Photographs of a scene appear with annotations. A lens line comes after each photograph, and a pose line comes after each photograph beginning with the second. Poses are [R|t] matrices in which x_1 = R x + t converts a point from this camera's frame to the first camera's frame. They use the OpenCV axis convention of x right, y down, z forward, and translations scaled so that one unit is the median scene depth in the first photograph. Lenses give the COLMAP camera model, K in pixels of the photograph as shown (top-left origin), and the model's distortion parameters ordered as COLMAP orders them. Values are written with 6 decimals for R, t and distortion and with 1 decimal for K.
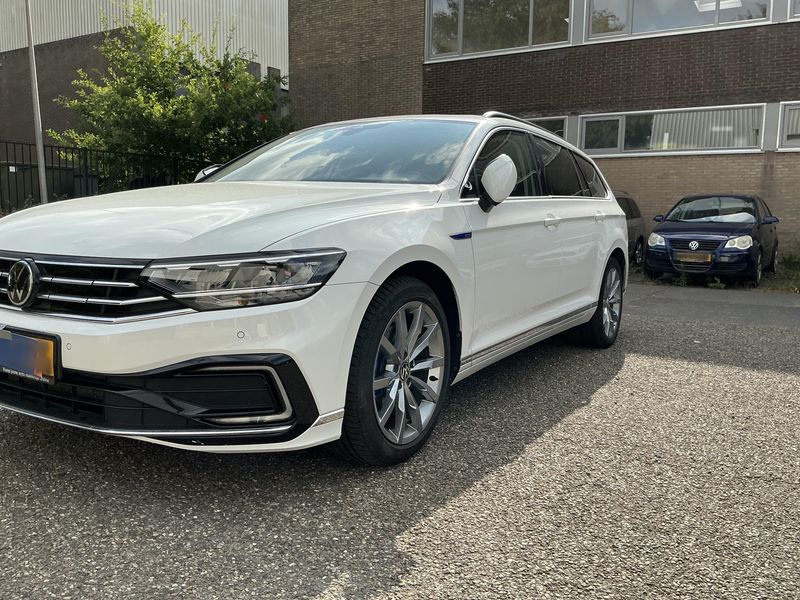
lens RADIAL K [[663.0, 0, 400.3], [0, 663.0, 304.9], [0, 0, 1]] dist [0.076143, -0.127530]
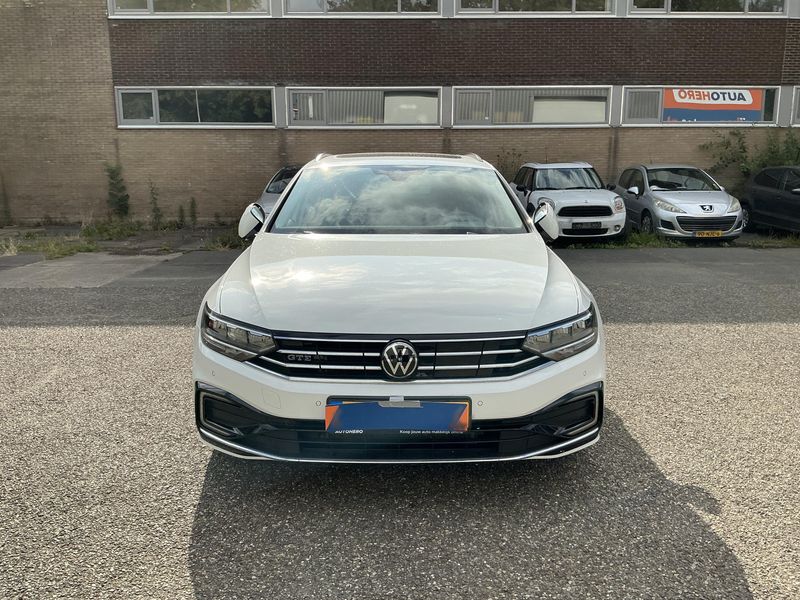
lens RADIAL K [[663.0, 0, 400.3], [0, 663.0, 304.9], [0, 0, 1]] dist [0.076143, -0.127530]
pose [[0.852892, -0.124421, 0.507044, -0.866980], [0.085372, 0.991352, 0.099659, -0.188714], [-0.515059, -0.041711, 0.856139, -0.027873]]
